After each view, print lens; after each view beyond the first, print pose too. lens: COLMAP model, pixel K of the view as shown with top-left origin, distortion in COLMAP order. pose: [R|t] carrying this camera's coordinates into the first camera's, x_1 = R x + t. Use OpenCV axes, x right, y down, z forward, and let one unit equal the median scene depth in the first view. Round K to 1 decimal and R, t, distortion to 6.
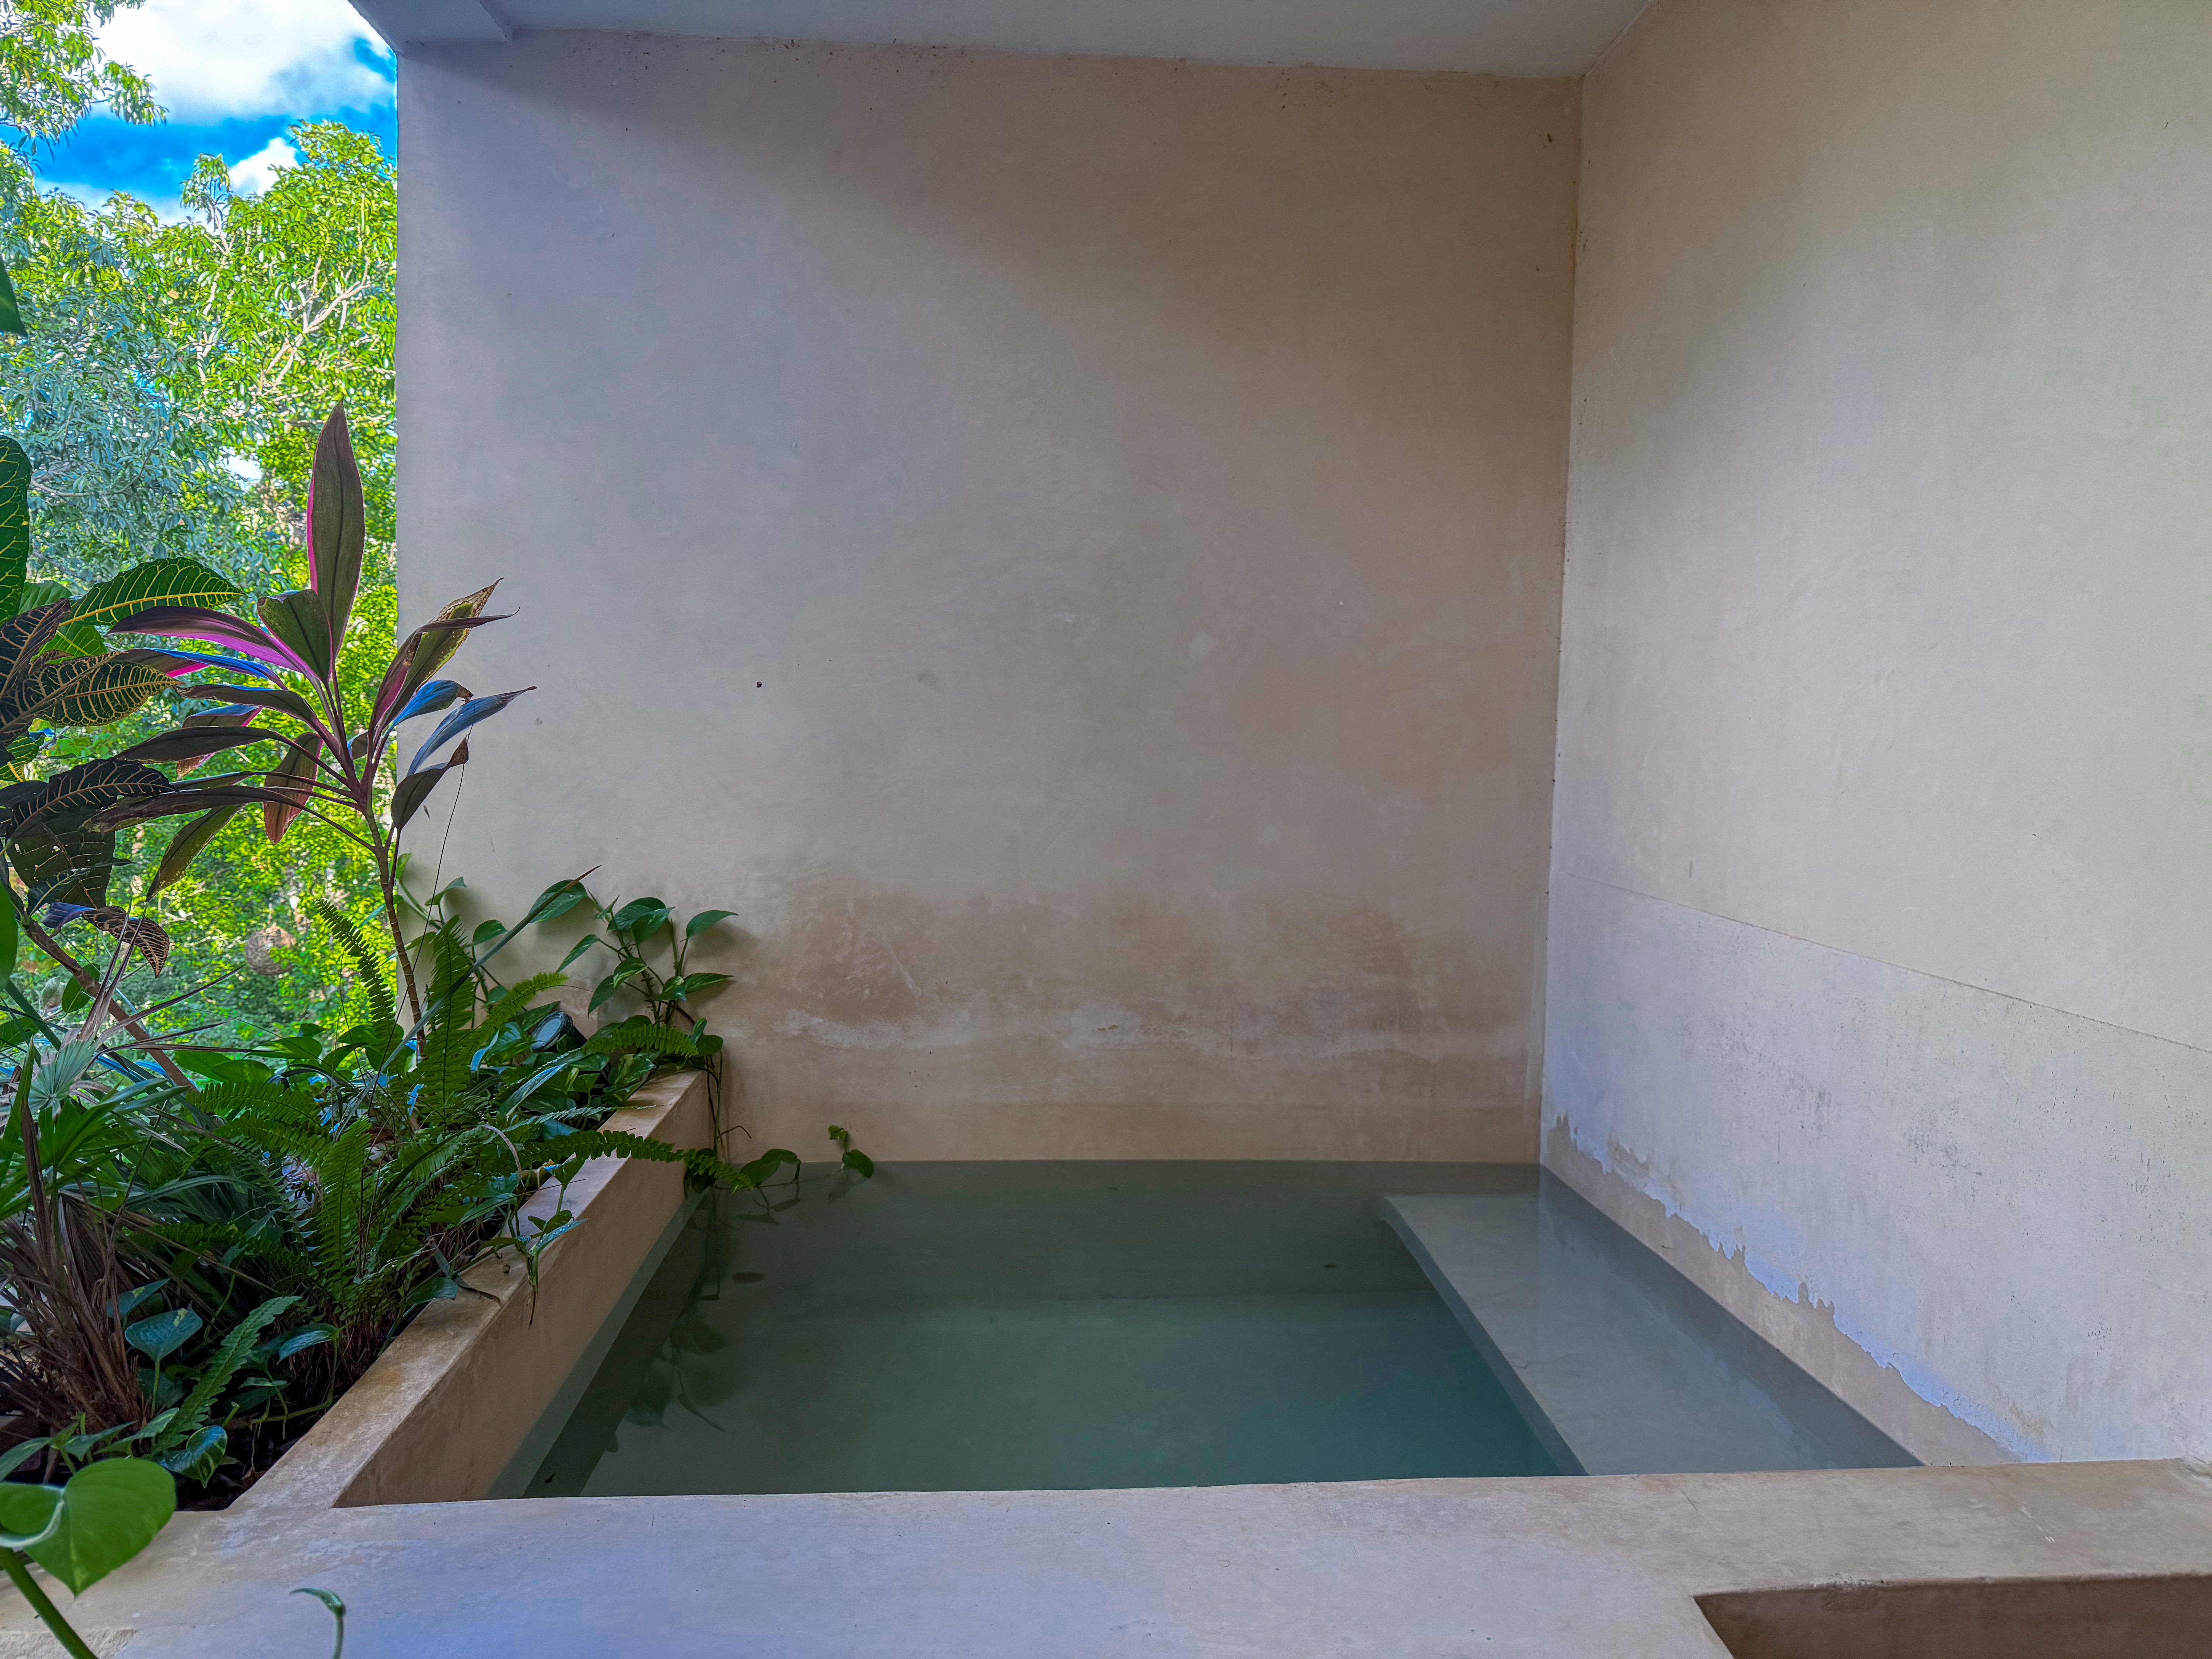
lens RADIAL K [[1543.2, 0, 1106.0], [0, 1543.2, 829.5], [0, 0, 1]] dist [0.107795, -0.151410]
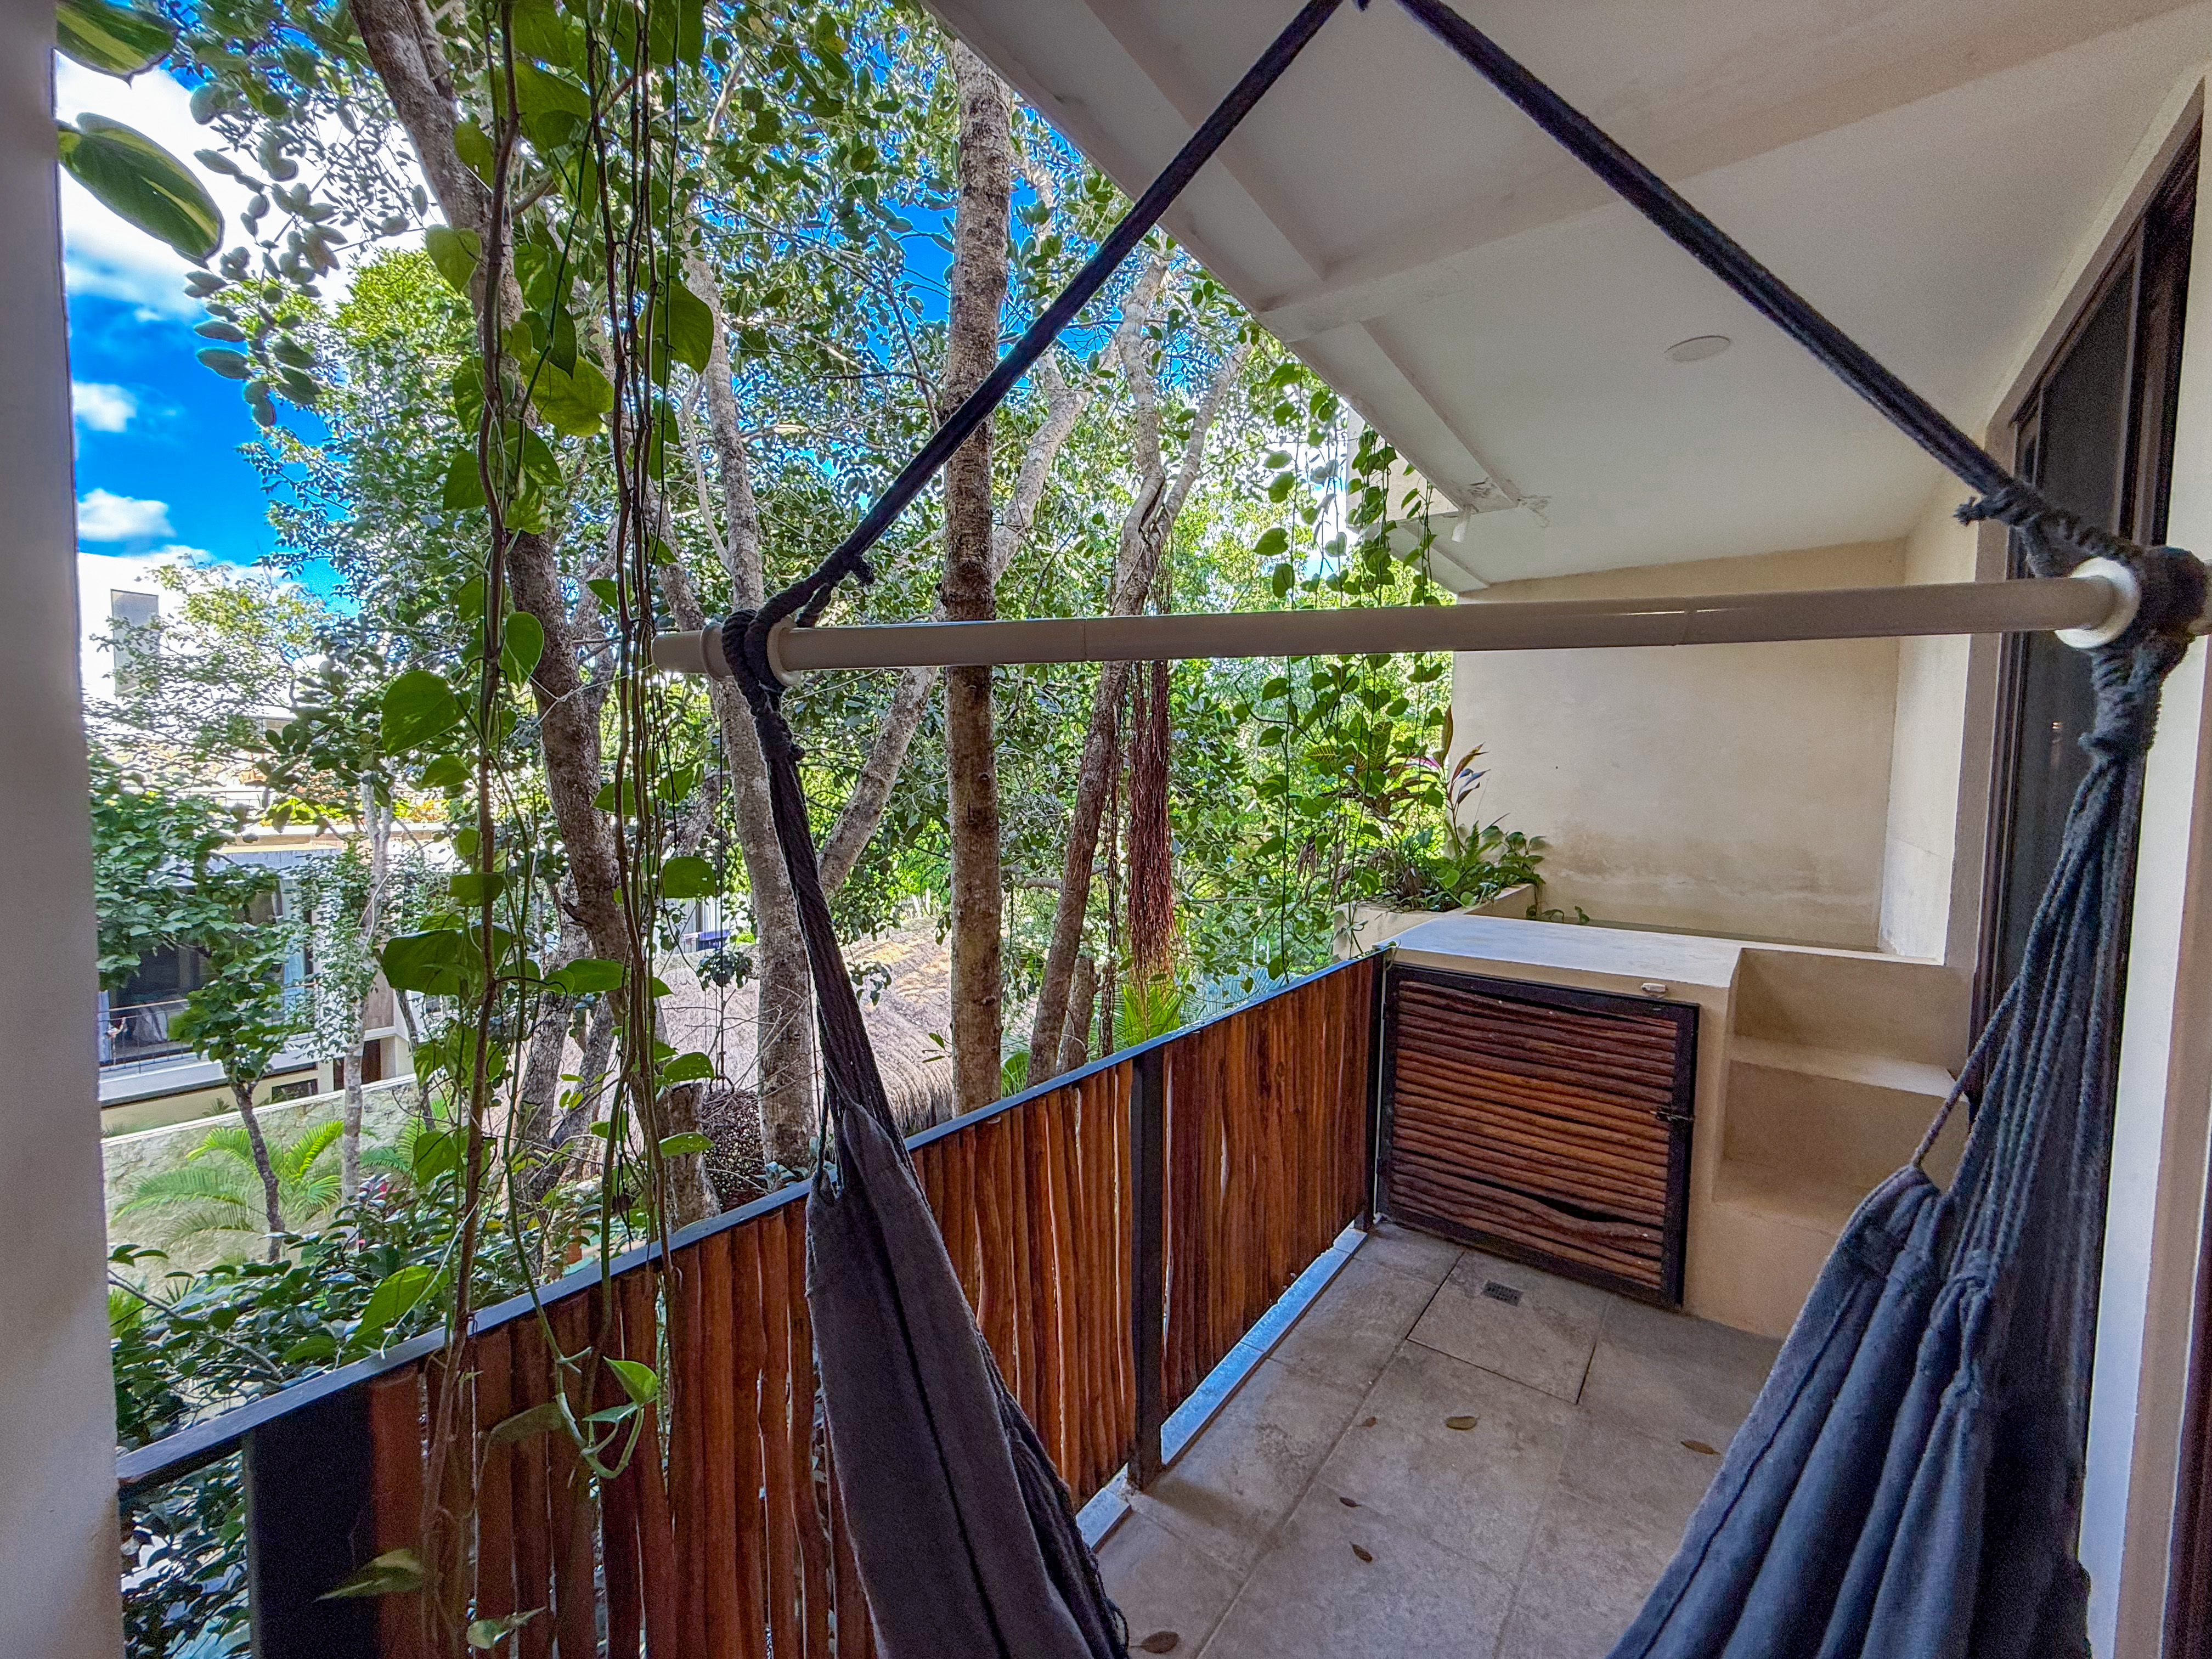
lens RADIAL K [[866.7, 0, 1106.0], [0, 866.7, 829.5], [0, 0, 1]] dist [0.000598, 0.000014]
pose [[0.756695, 0.033880, -0.652889, 0.251719], [-0.043636, 0.999047, 0.001269, 0.074865], [0.652310, 0.027529, 0.757452, -0.987974]]
